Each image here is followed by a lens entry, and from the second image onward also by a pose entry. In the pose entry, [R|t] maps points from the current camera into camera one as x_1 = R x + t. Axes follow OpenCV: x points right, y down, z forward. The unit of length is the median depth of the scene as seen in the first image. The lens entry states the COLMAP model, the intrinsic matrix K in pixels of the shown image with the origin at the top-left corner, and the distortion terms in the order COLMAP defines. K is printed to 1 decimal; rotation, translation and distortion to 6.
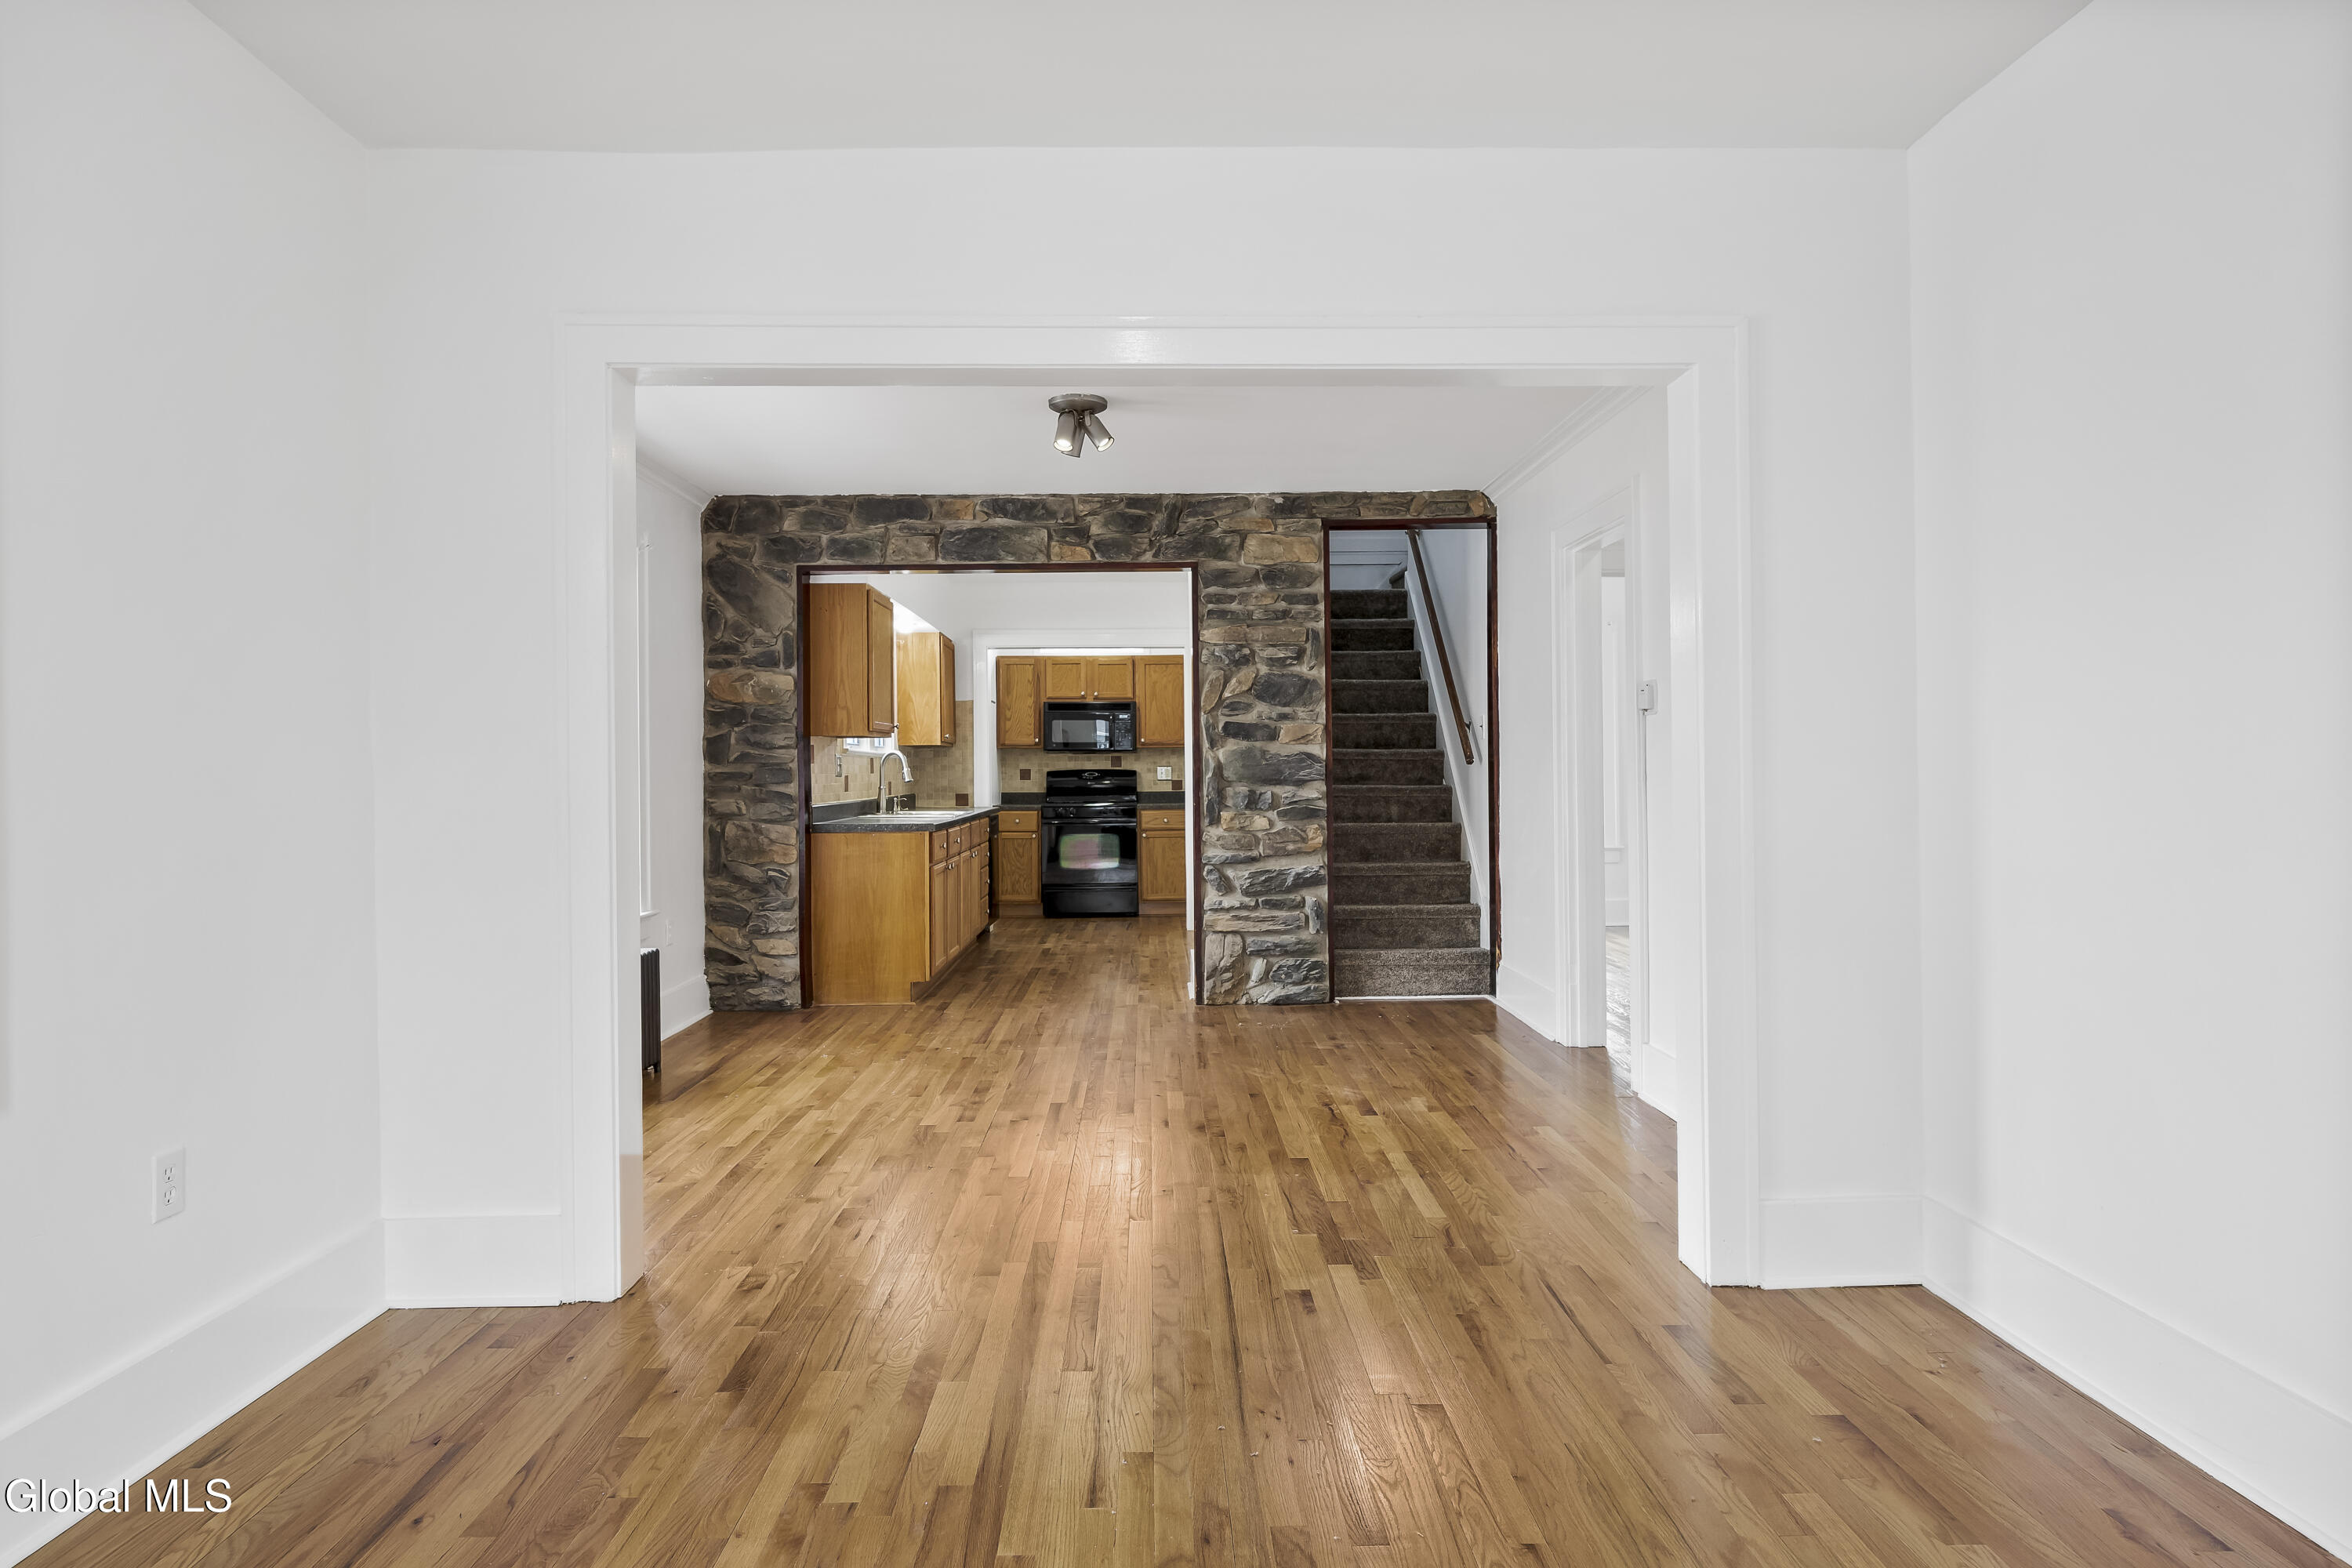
lens RADIAL K [[1412.3, 0, 1195.6], [0, 1412.3, 771.2], [0, 0, 1]] dist [0.004500, -0.002838]
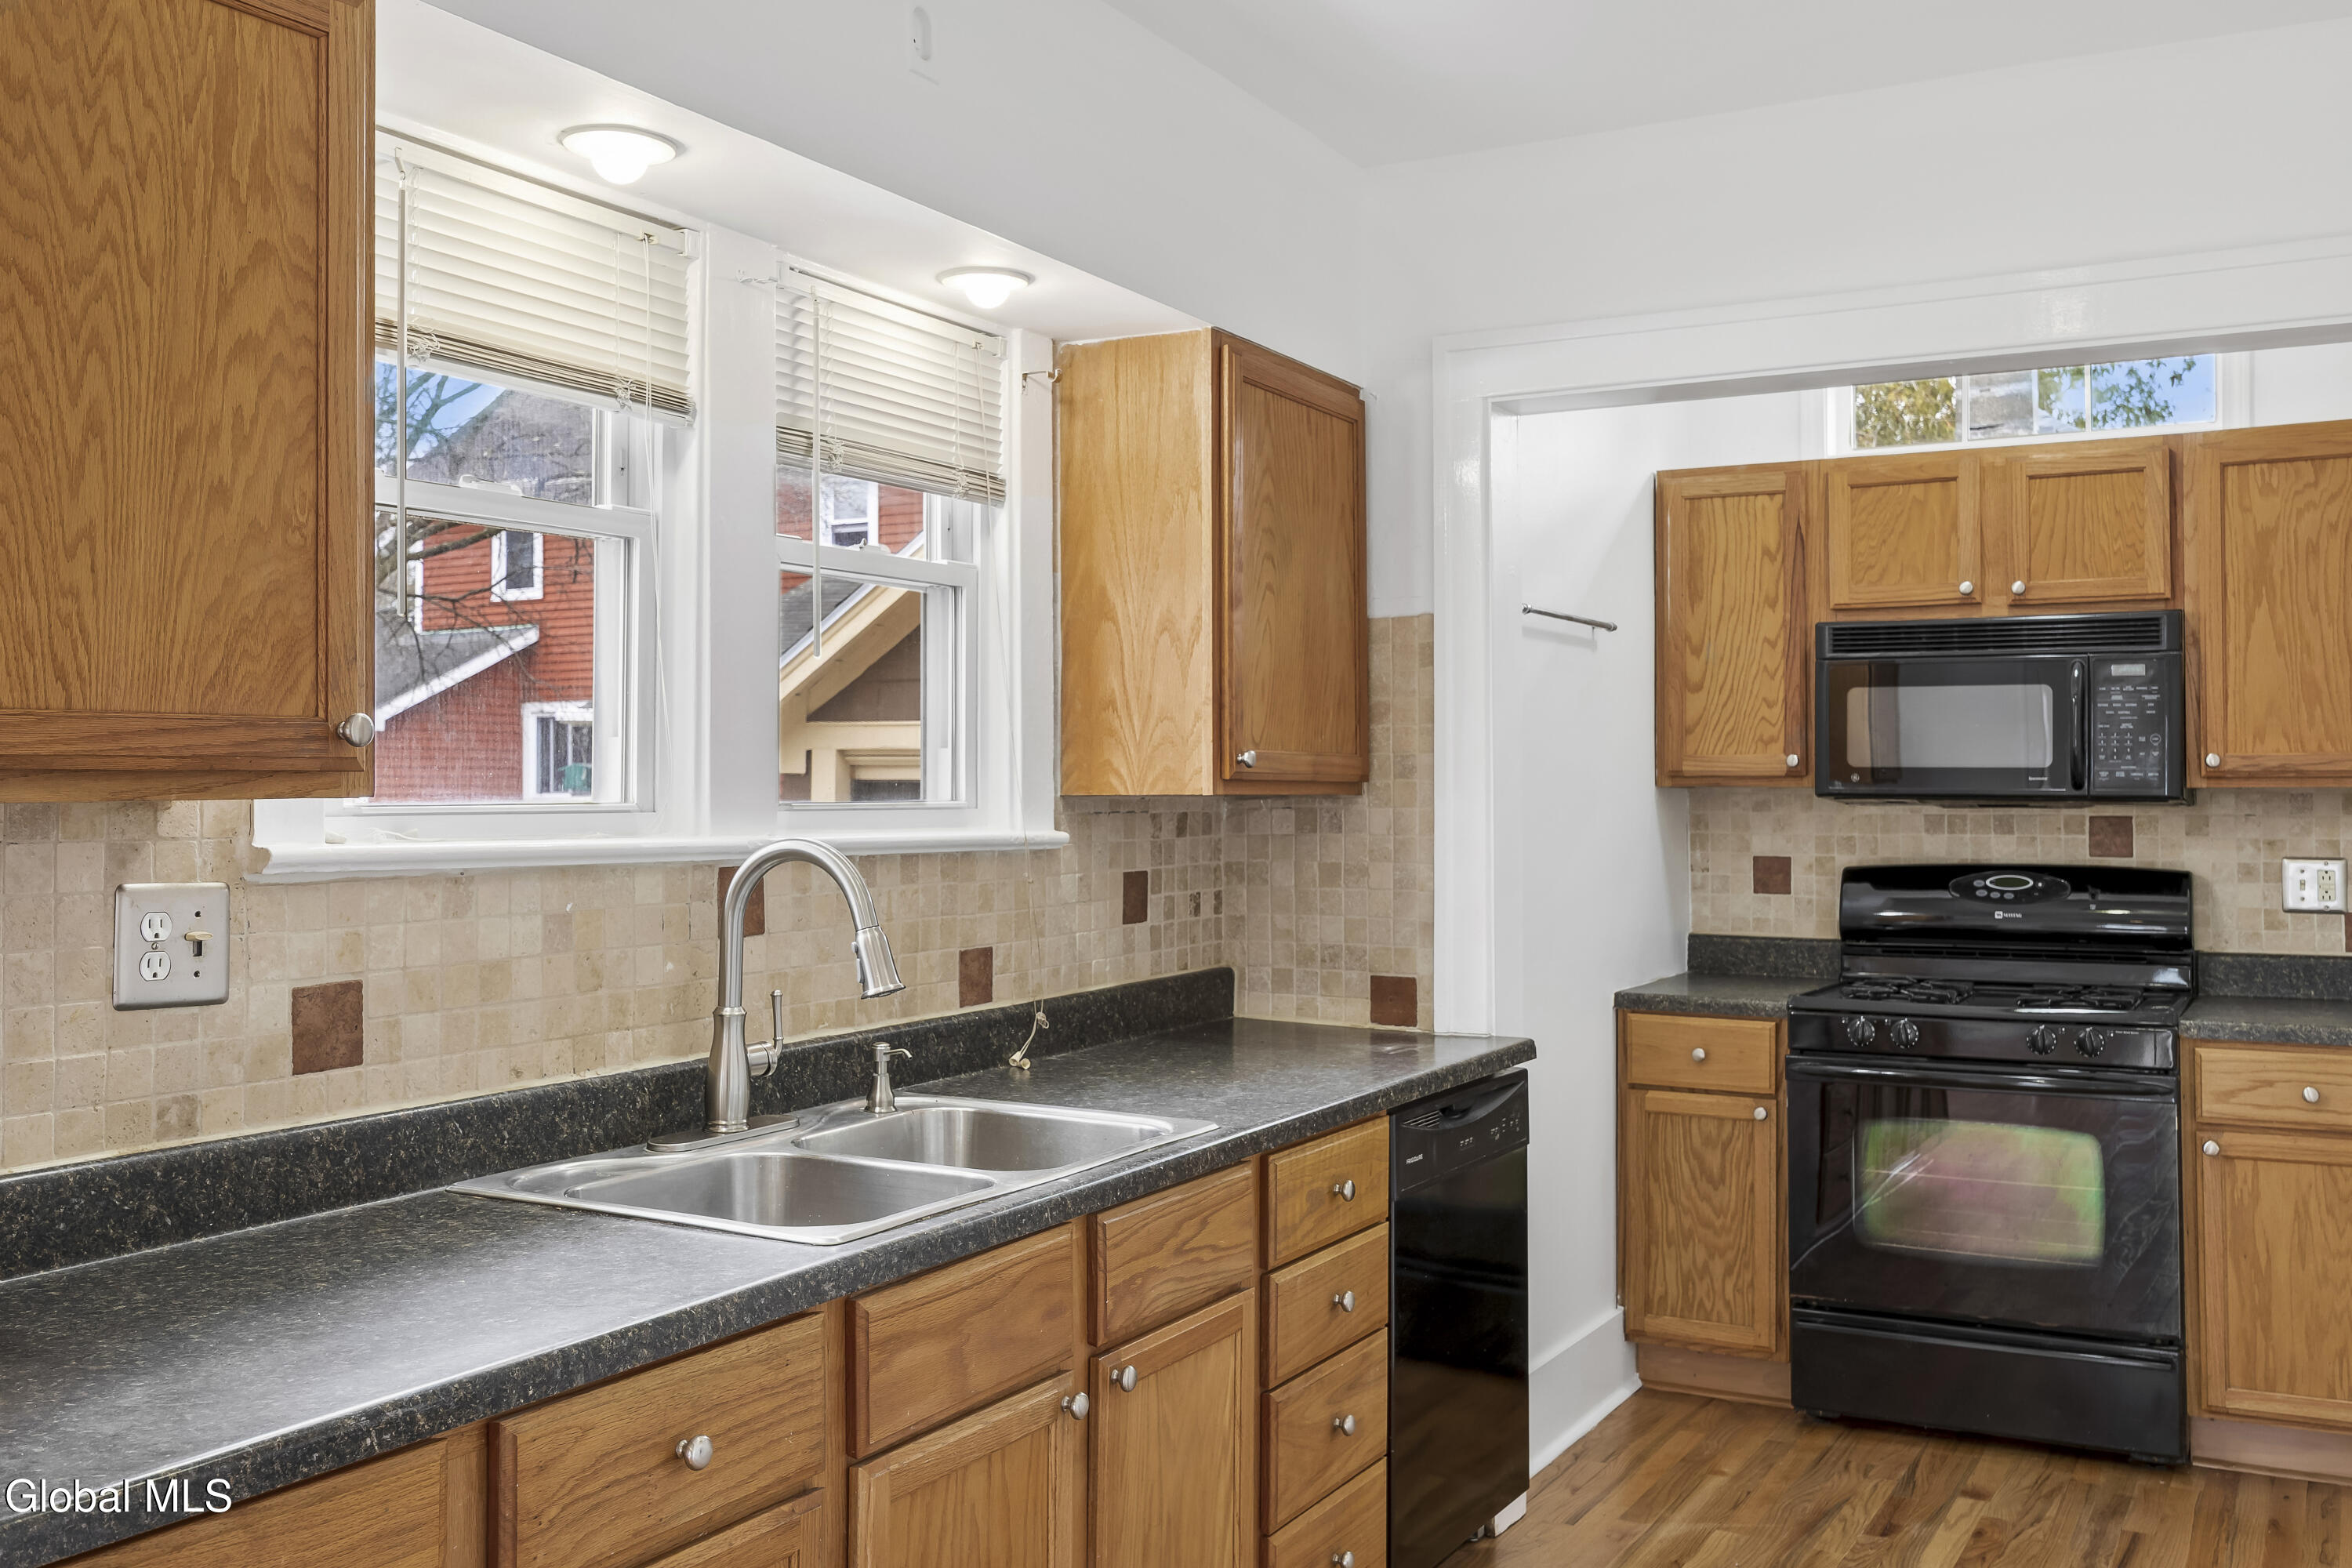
lens RADIAL K [[2190.3, 0, 1116.7], [0, 2190.3, 744.5], [0, 0, 1]] dist [-0.000947, 0.000000]
pose [[0.853252, -0.003515, -0.521487, 0.000626], [-0.004591, 0.999888, -0.014251, -0.029361], [0.521478, 0.014554, 0.853140, 0.904426]]
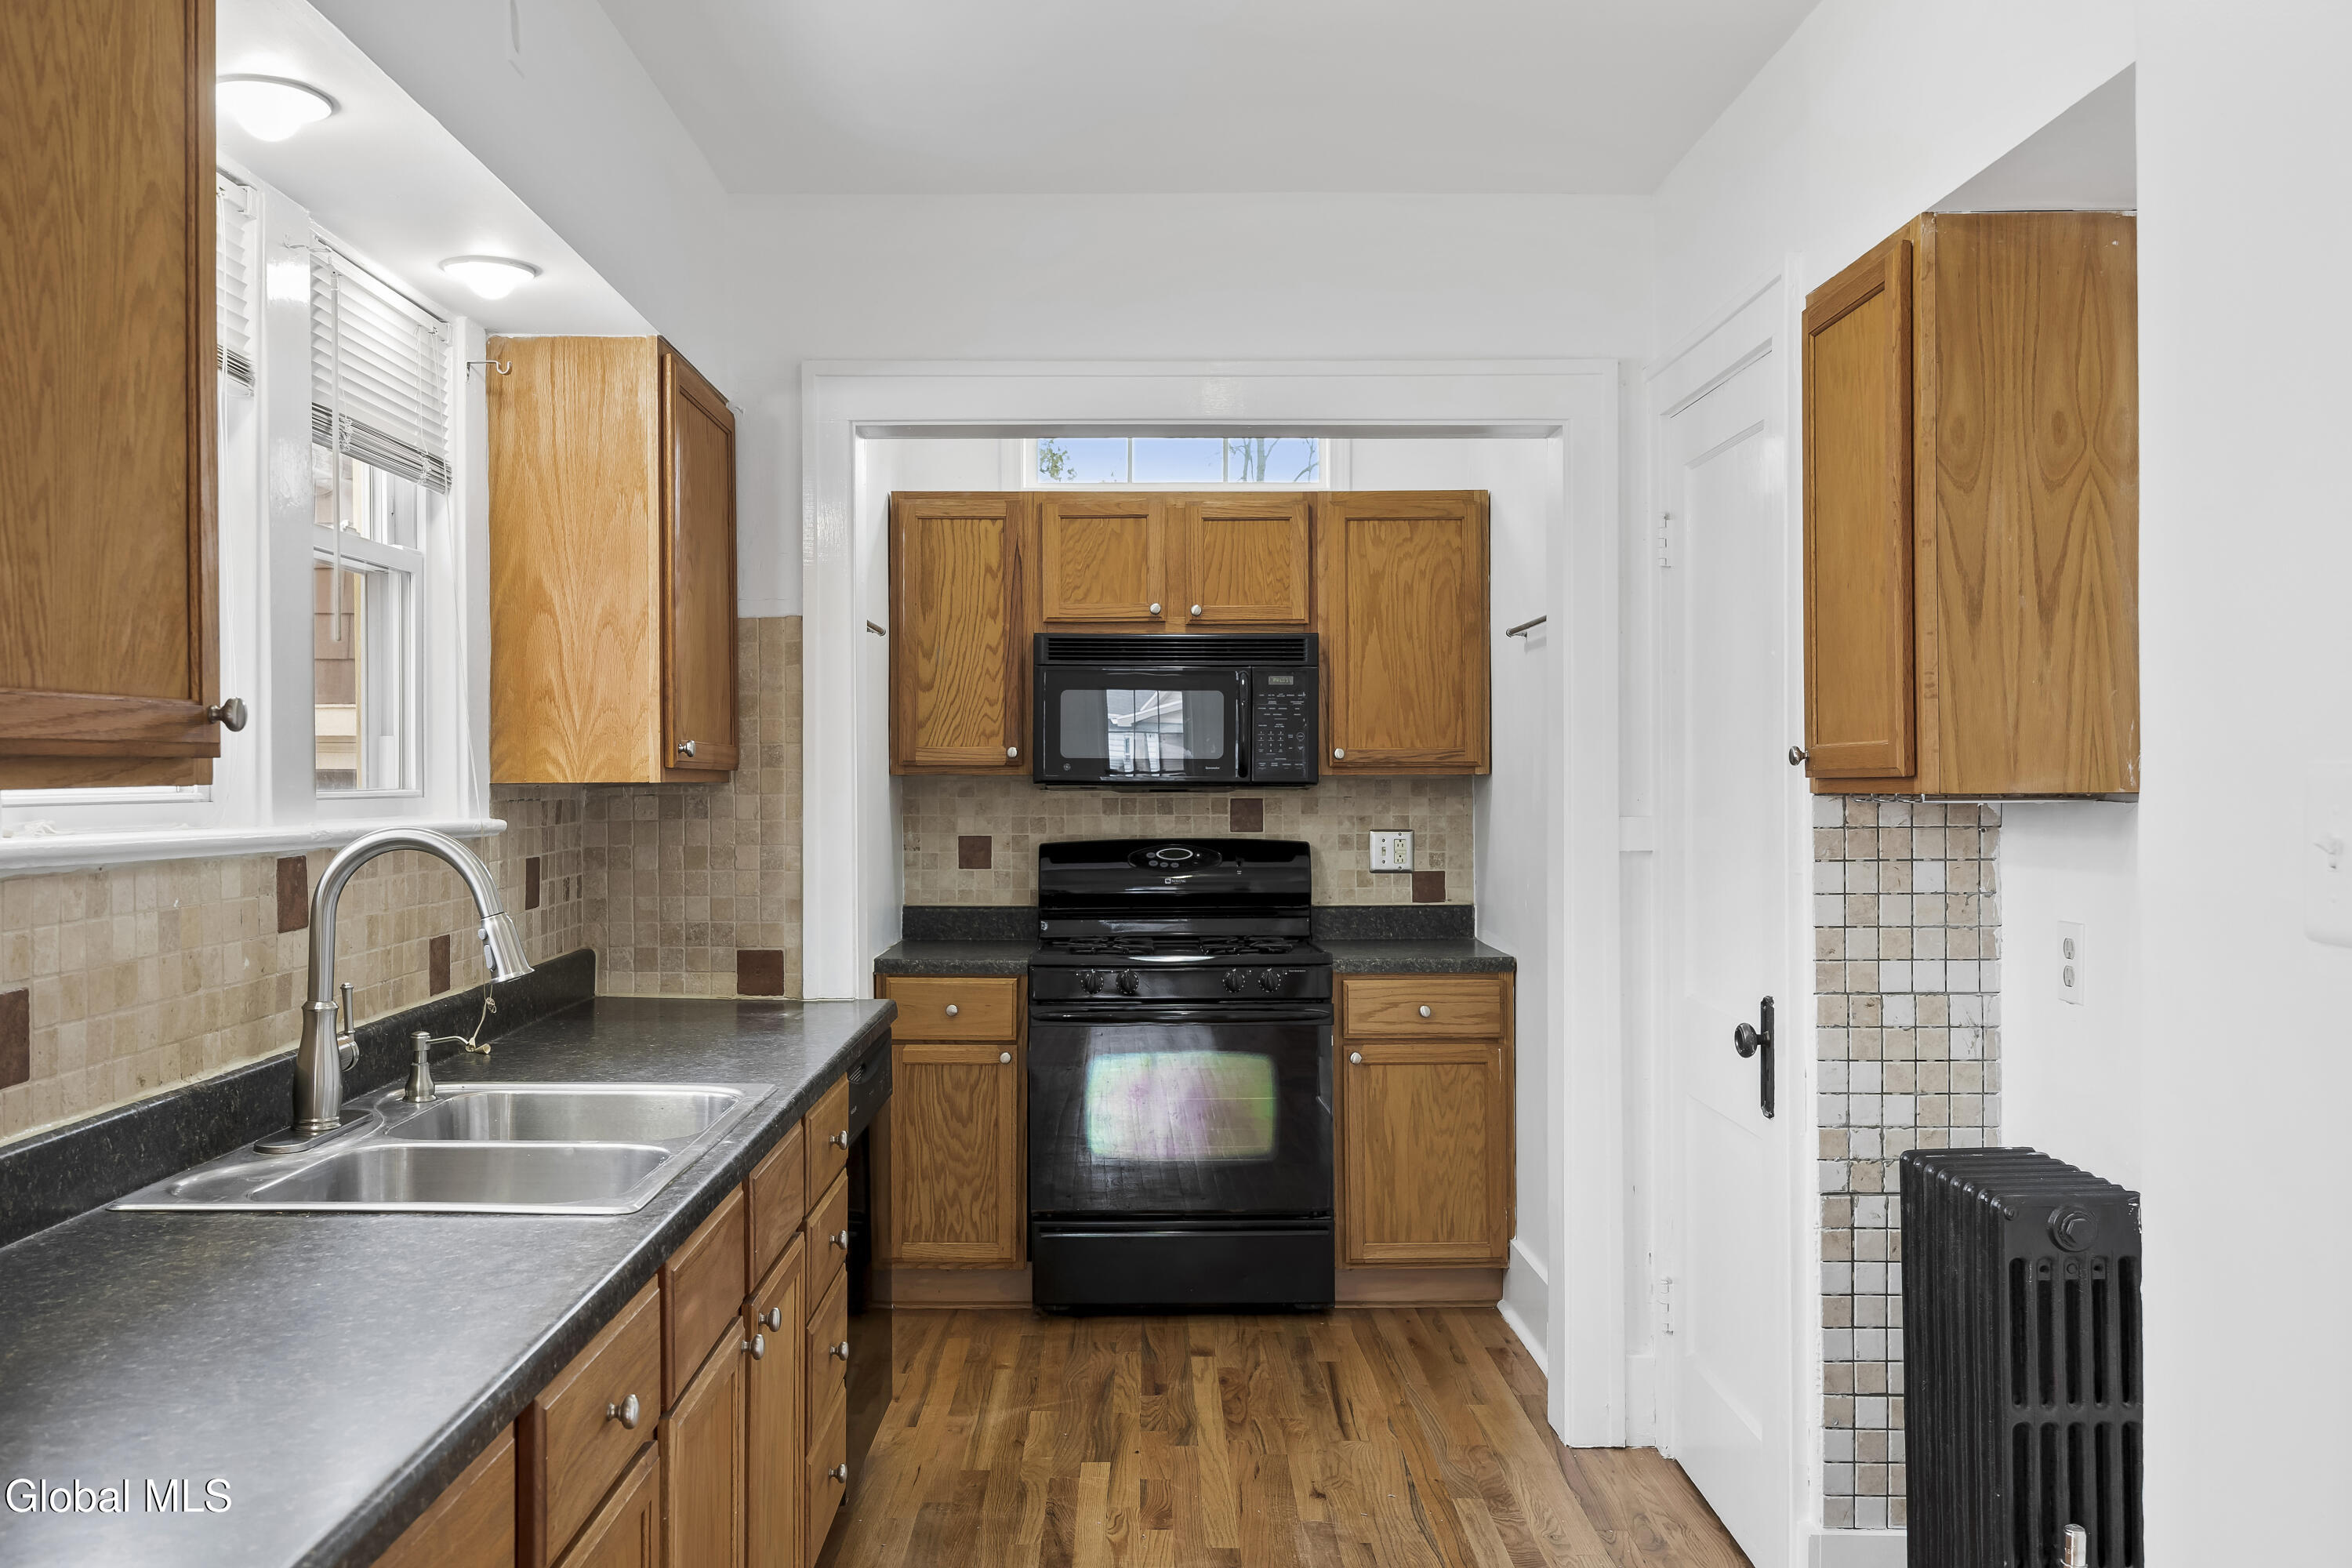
lens RADIAL K [[2098.6, 0, 1161.2], [0, 2098.6, 789.2], [0, 0, 1]] dist [-0.001643, -0.003843]
pose [[0.999834, 0.005648, -0.017317, -0.113389], [-0.005501, 0.999949, 0.008508, -0.028450], [0.017364, -0.008412, 0.999814, 0.840575]]
